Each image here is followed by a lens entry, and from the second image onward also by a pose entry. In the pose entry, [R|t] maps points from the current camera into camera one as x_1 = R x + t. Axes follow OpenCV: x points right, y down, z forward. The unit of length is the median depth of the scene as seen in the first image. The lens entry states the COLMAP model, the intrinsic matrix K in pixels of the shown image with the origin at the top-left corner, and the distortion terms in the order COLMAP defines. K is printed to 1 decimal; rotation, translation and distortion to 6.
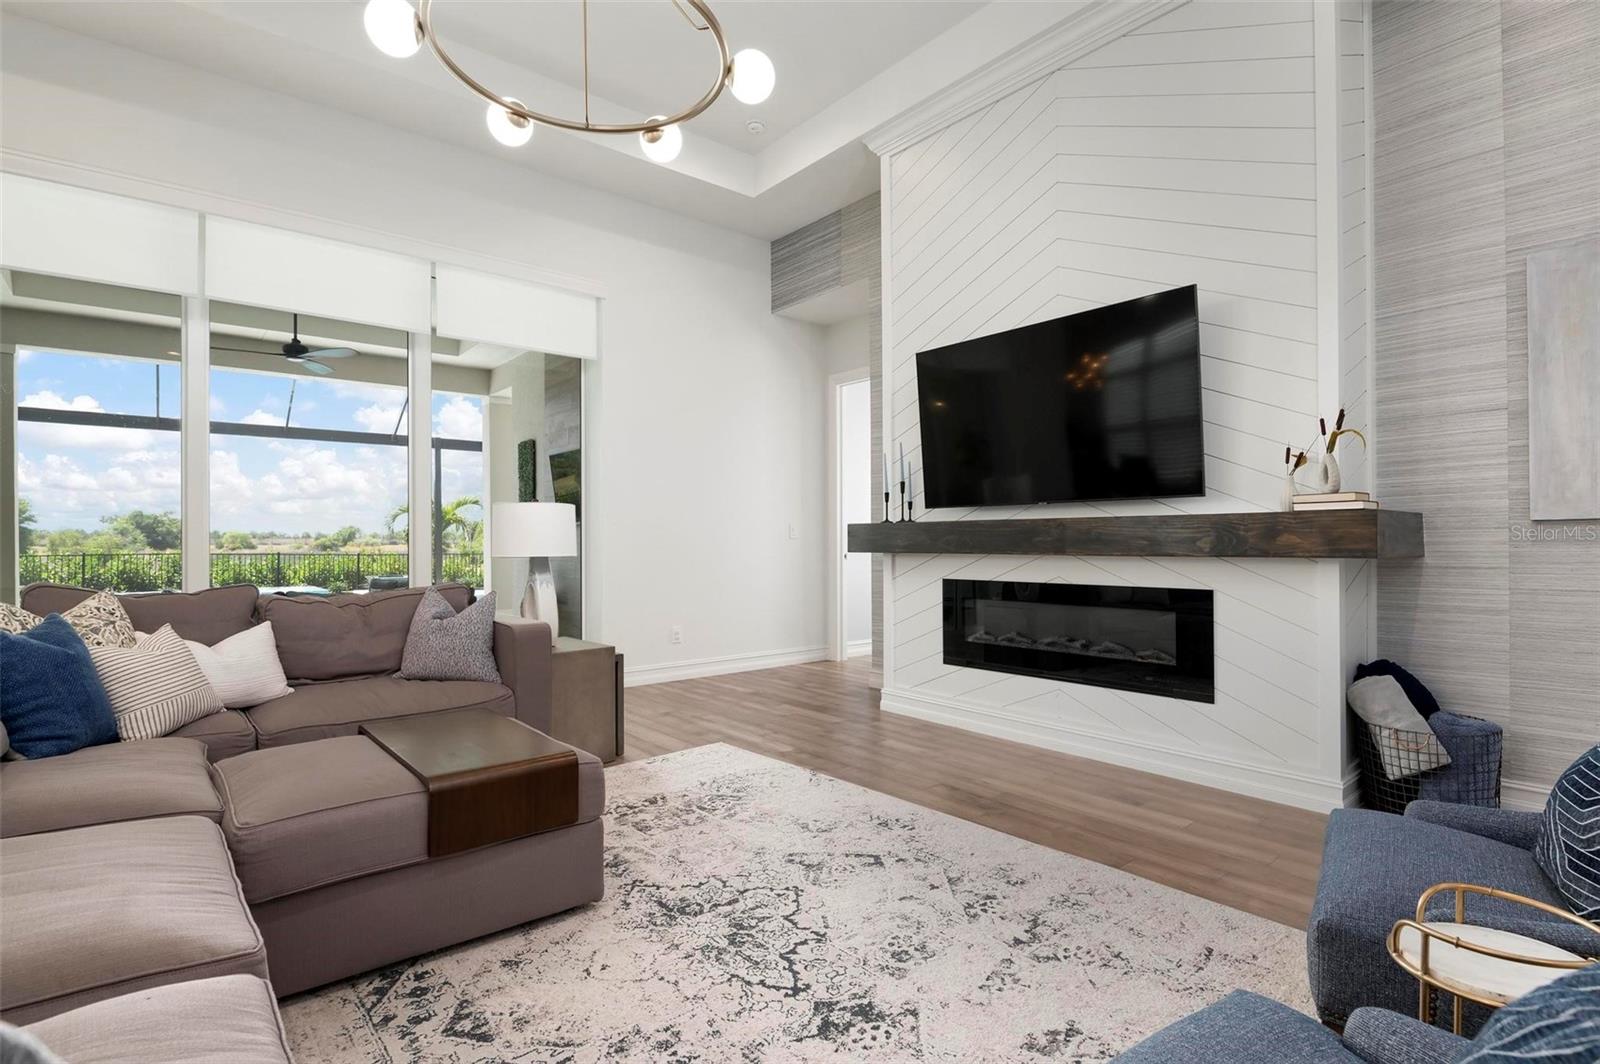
lens RADIAL K [[776.2, 0, 800.0], [0, 776.2, 532.0], [0, 0, 1]] dist [0.000792, 0.000503]
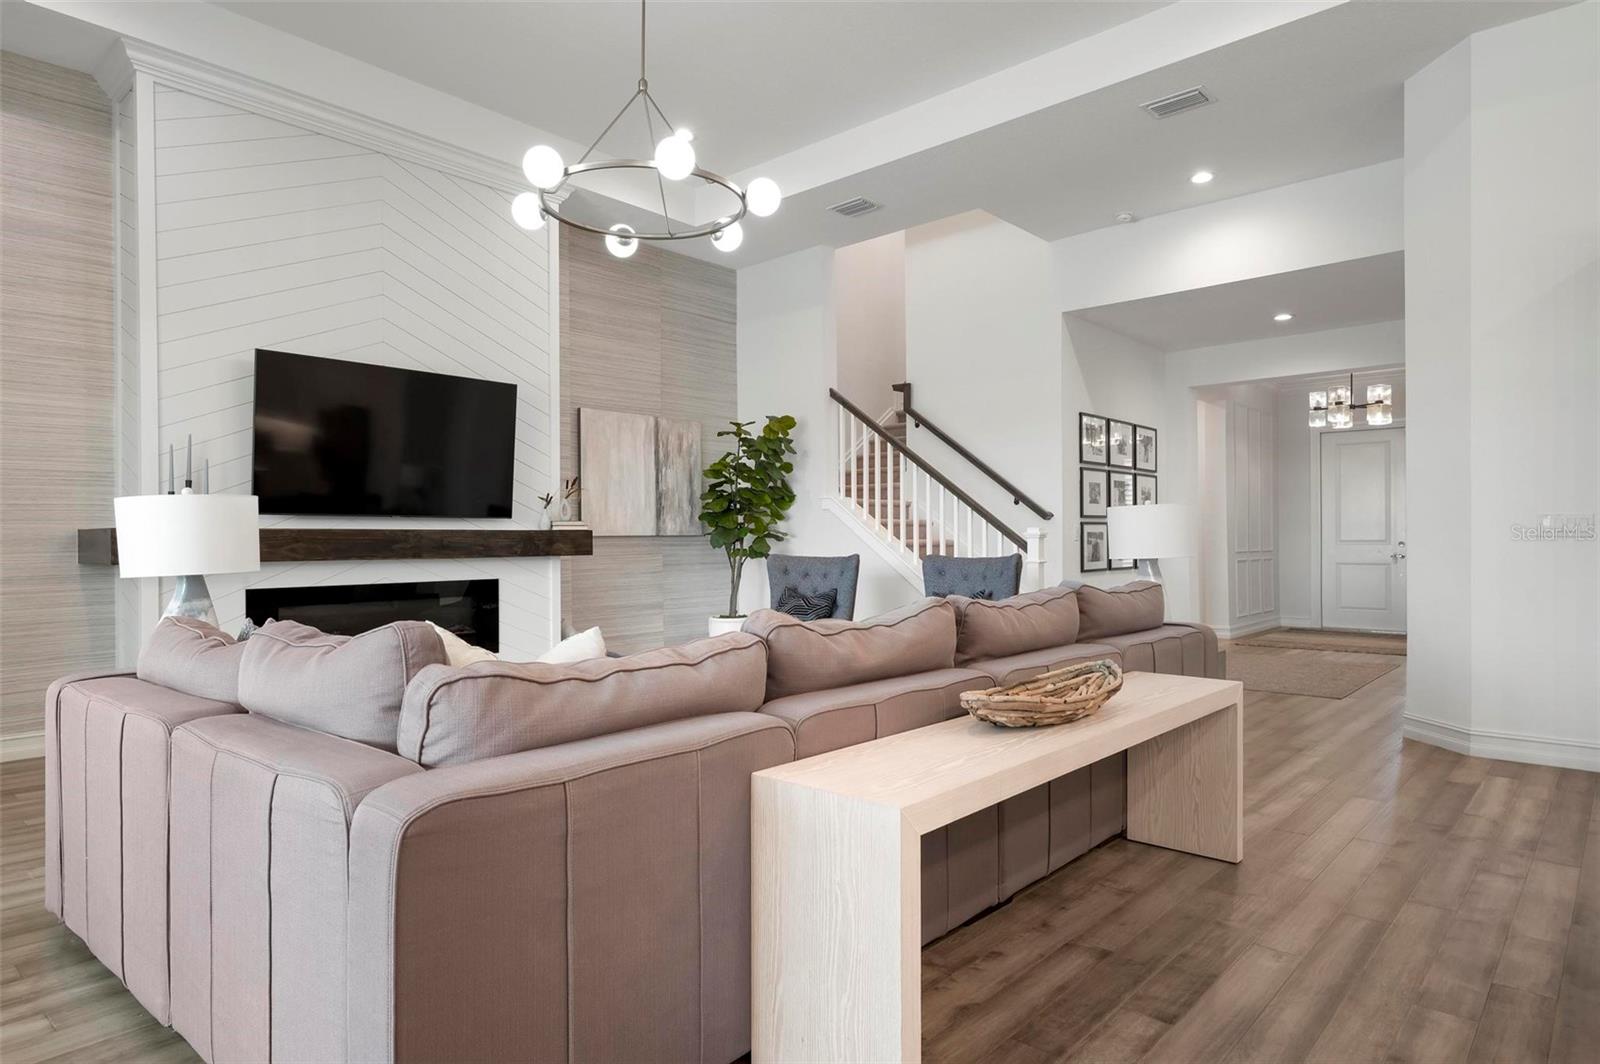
lens RADIAL K [[941.6, 0, 800.0], [0, 941.6, 532.0], [0, 0, 1]] dist [0.030240, -0.002277]
pose [[-0.150594, 0.016994, 0.988450, -1.456620], [-0.002937, 0.999840, -0.017638, 0.012846], [-0.988591, -0.005559, -0.150520, 0.712817]]
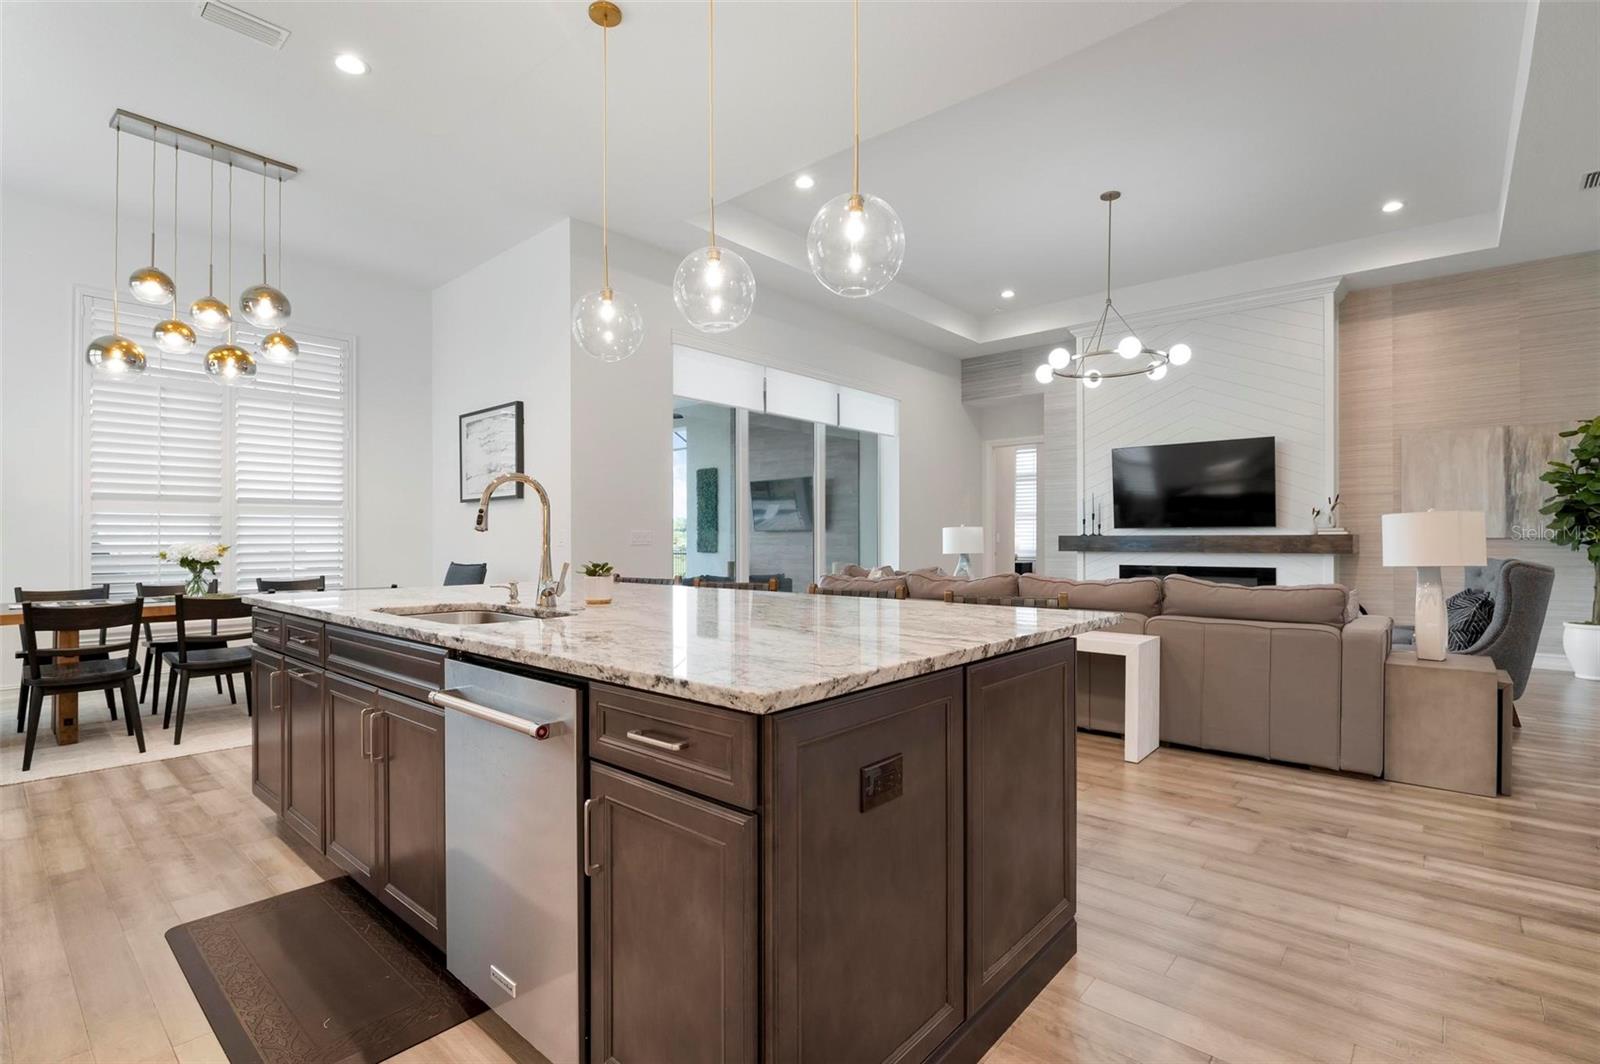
lens RADIAL K [[742.3, 0, 800.0], [0, 742.3, 532.0], [0, 0, 1]] dist [-0.001777, -0.000189]
pose [[0.988315, 0.009807, 0.152111, -1.218060], [-0.009232, 0.999947, -0.004487, -0.008724], [-0.152147, 0.003030, 0.988353, -0.968637]]
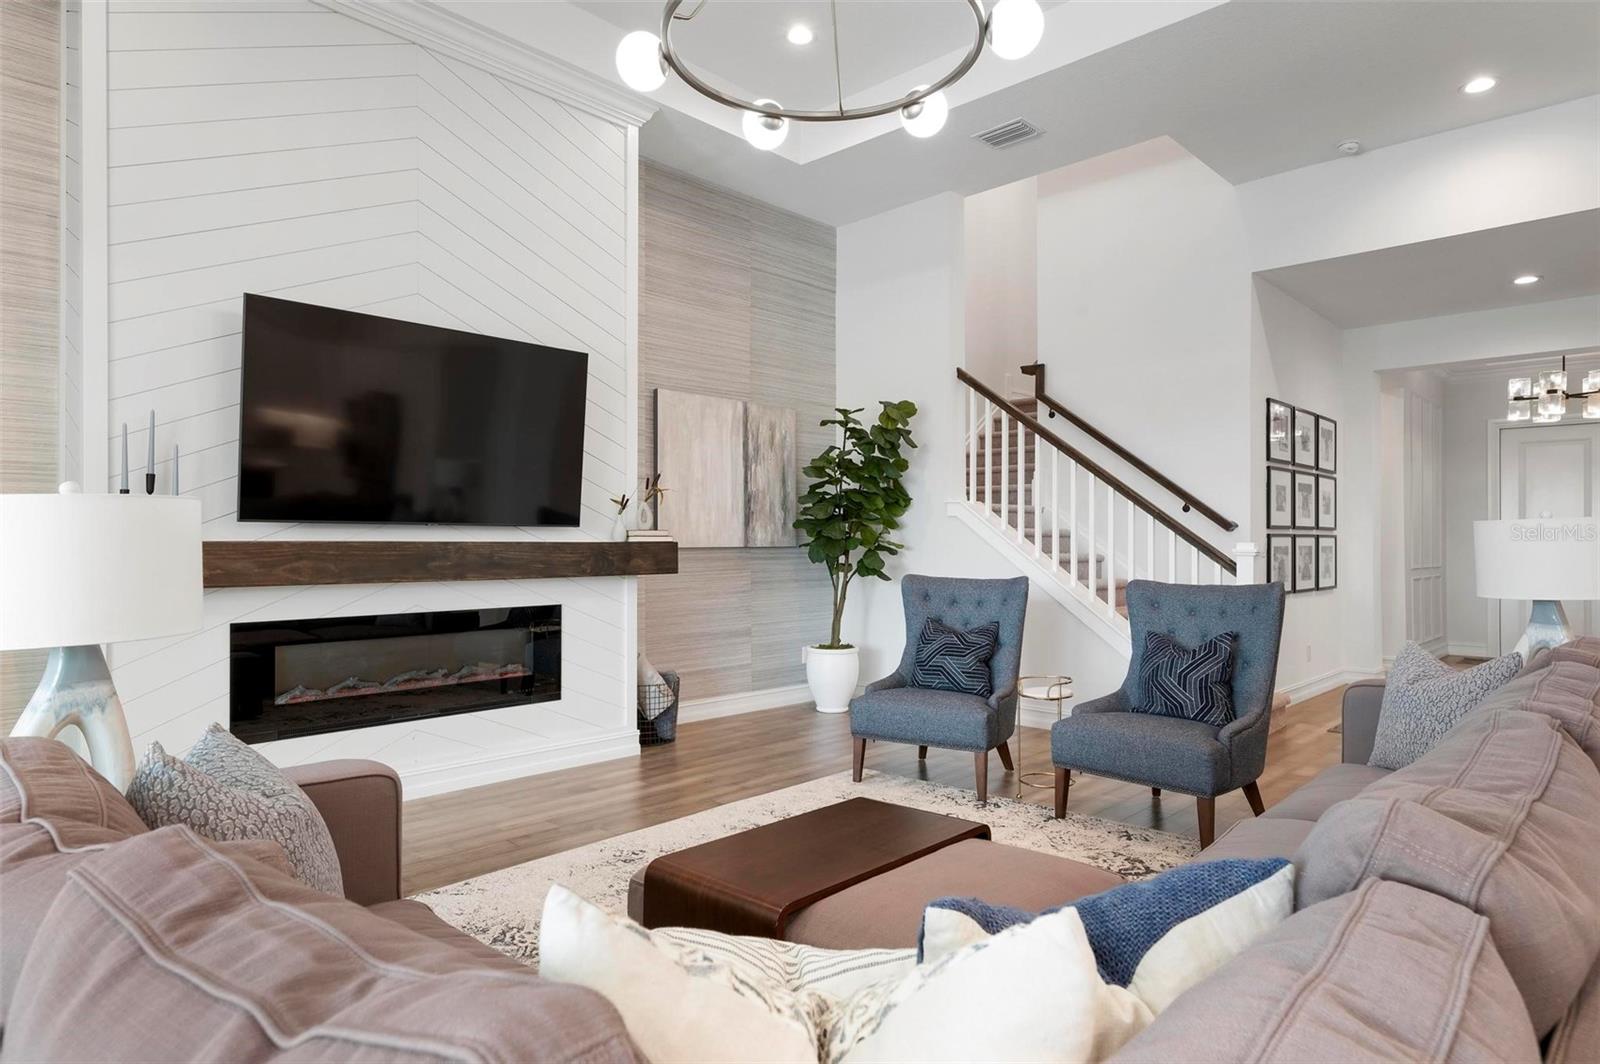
lens RADIAL K [[941.6, 0, 800.0], [0, 941.6, 532.0], [0, 0, 1]] dist [0.030240, -0.002277]
pose [[-0.123920, 0.018040, 0.992128, -0.991172], [-0.010784, 0.999751, -0.019525, -0.013391], [-0.992234, -0.013119, -0.123694, 0.841382]]
